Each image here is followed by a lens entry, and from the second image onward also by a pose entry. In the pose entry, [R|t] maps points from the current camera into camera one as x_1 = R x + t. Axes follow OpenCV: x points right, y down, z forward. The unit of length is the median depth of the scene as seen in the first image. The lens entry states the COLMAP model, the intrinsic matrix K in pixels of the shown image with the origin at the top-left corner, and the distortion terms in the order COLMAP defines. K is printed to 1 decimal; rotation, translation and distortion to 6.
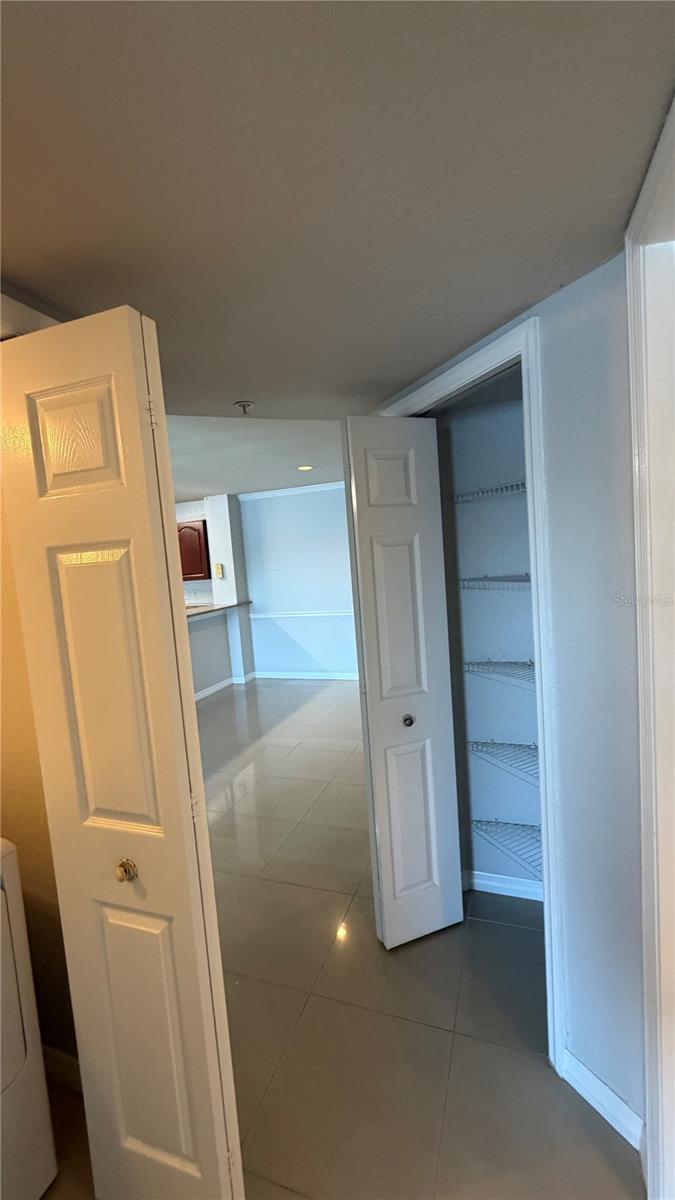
lens RADIAL K [[480.6, 0, 333.1], [0, 480.6, 599.1], [0, 0, 1]] dist [0.000972, 0.000021]
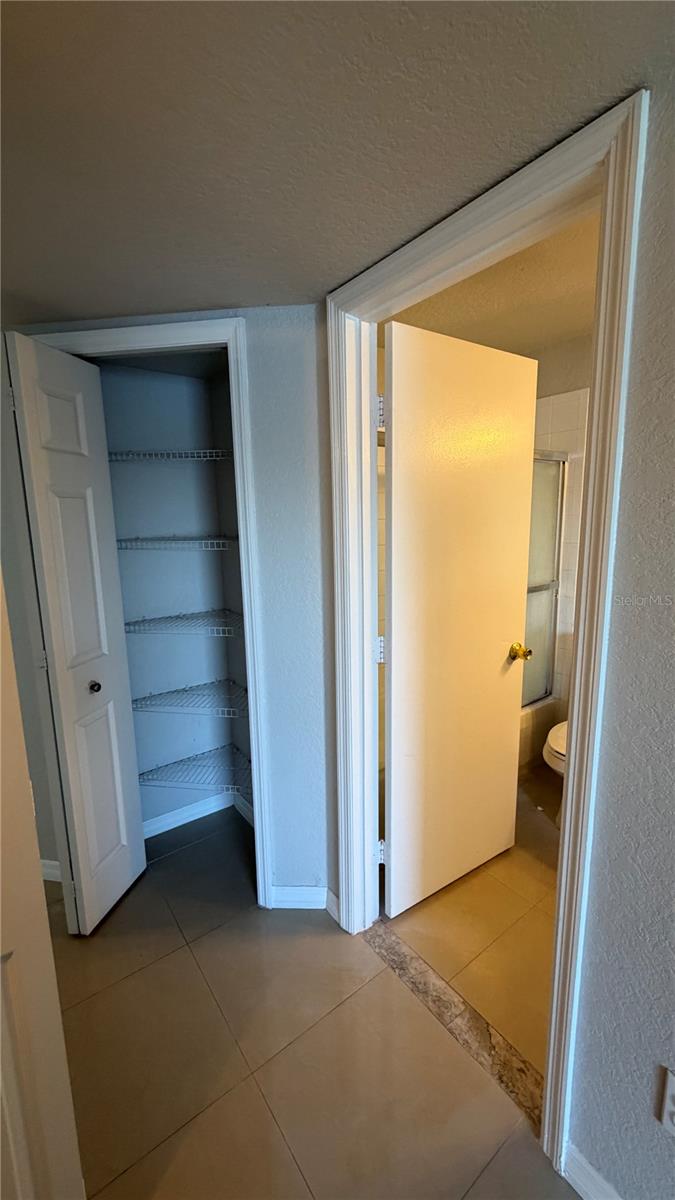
lens RADIAL K [[480.6, 0, 343.7], [0, 480.6, 601.3], [0, 0, 1]] dist [0.000972, 0.000021]
pose [[0.535891, -0.083639, 0.840134, -0.357636], [0.049206, 0.996484, 0.067817, 0.045367], [-0.842852, 0.004997, 0.538122, 0.078529]]
